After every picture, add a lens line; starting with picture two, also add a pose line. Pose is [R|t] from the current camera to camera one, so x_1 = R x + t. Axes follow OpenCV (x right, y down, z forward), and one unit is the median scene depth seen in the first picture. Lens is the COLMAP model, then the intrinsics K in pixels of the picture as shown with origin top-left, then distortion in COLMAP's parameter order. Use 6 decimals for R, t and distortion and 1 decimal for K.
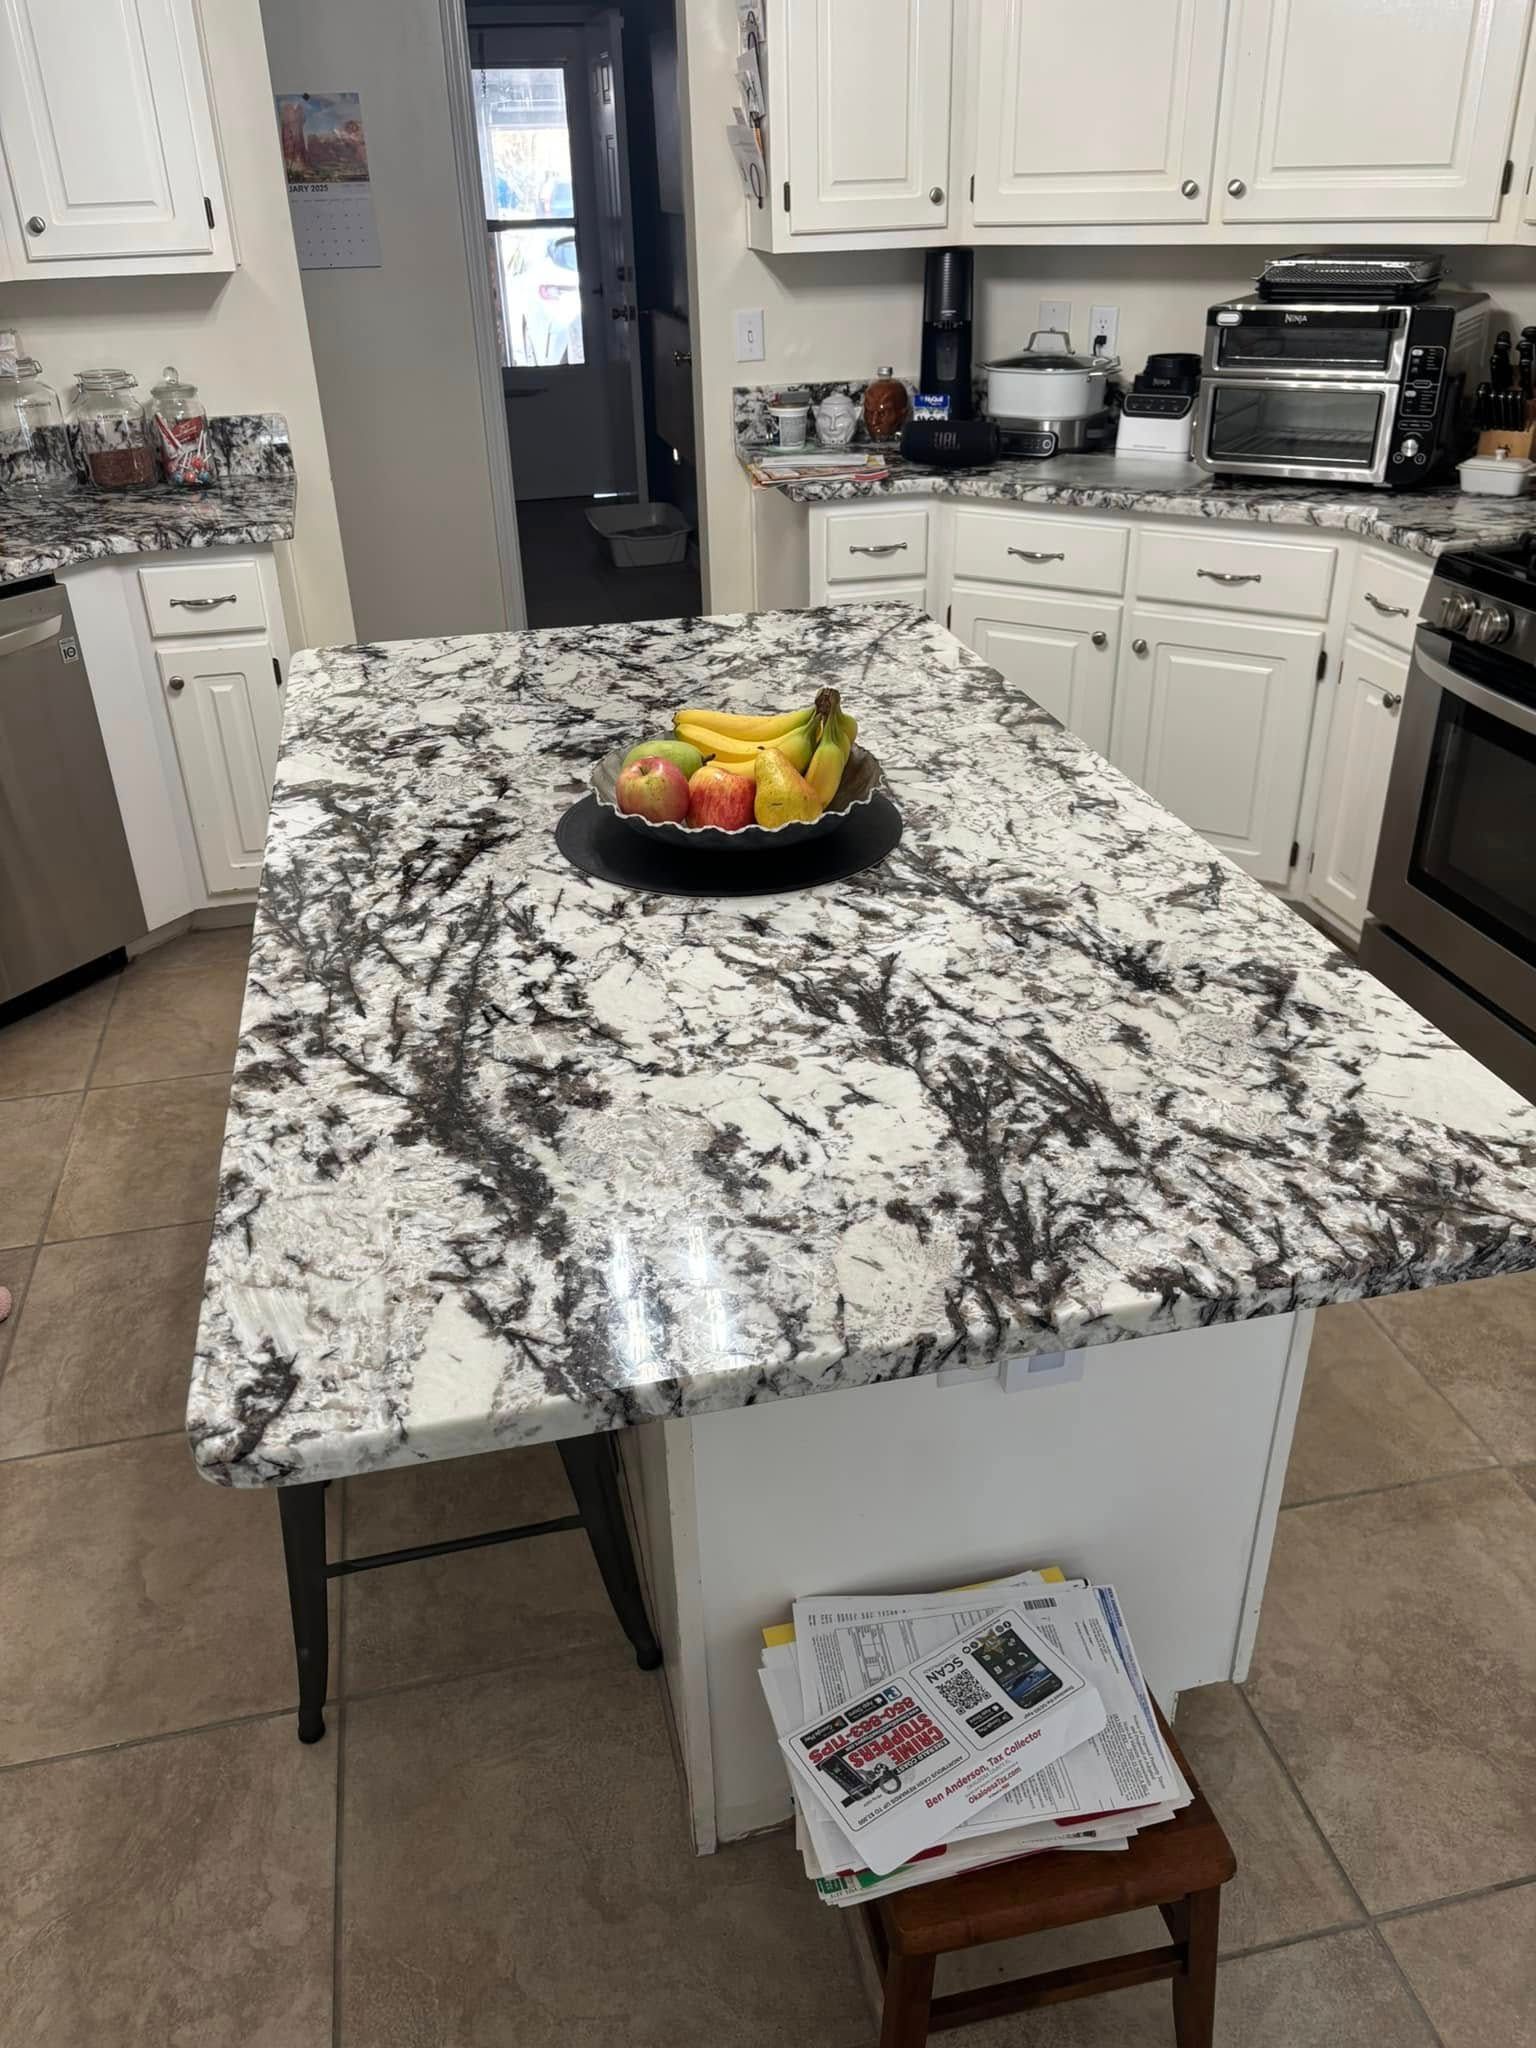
lens RADIAL K [[1559.7, 0, 768.0], [0, 1559.7, 1024.0], [0, 0, 1]] dist [0.037080, -0.007279]
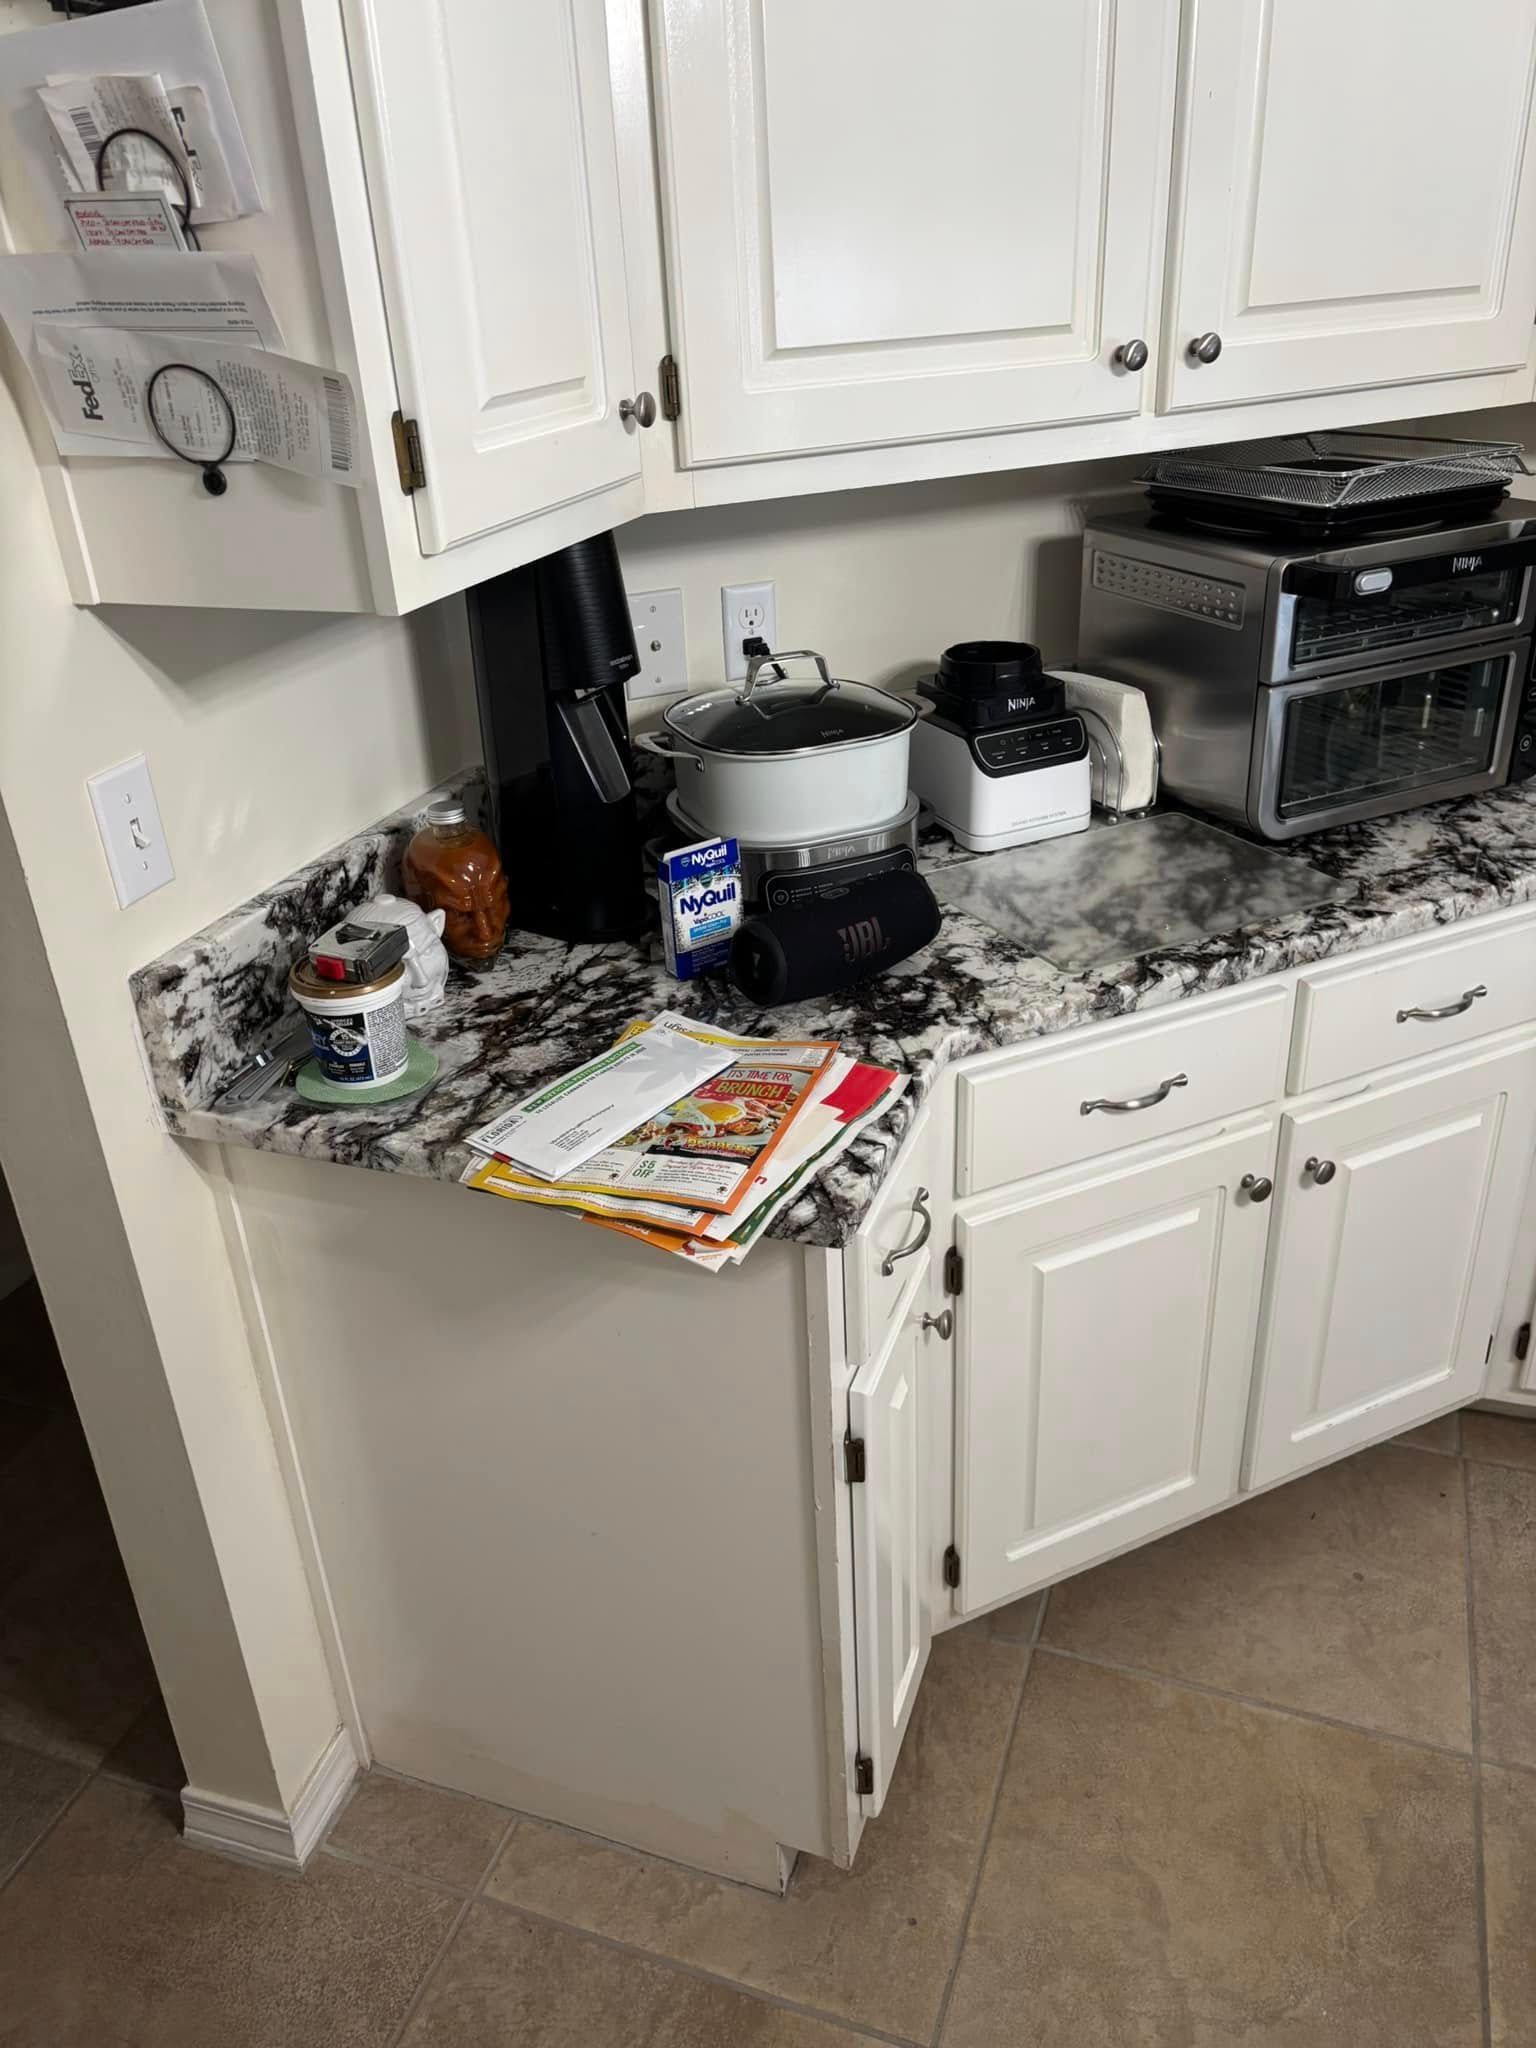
lens RADIAL K [[1559.7, 0, 768.0], [0, 1559.7, 1024.0], [0, 0, 1]] dist [0.037080, -0.007279]
pose [[0.534991, -0.384919, 0.752078, -0.218214], [0.437169, 0.887868, 0.143436, -0.398604], [-0.722958, 0.252048, 0.643276, 0.703133]]
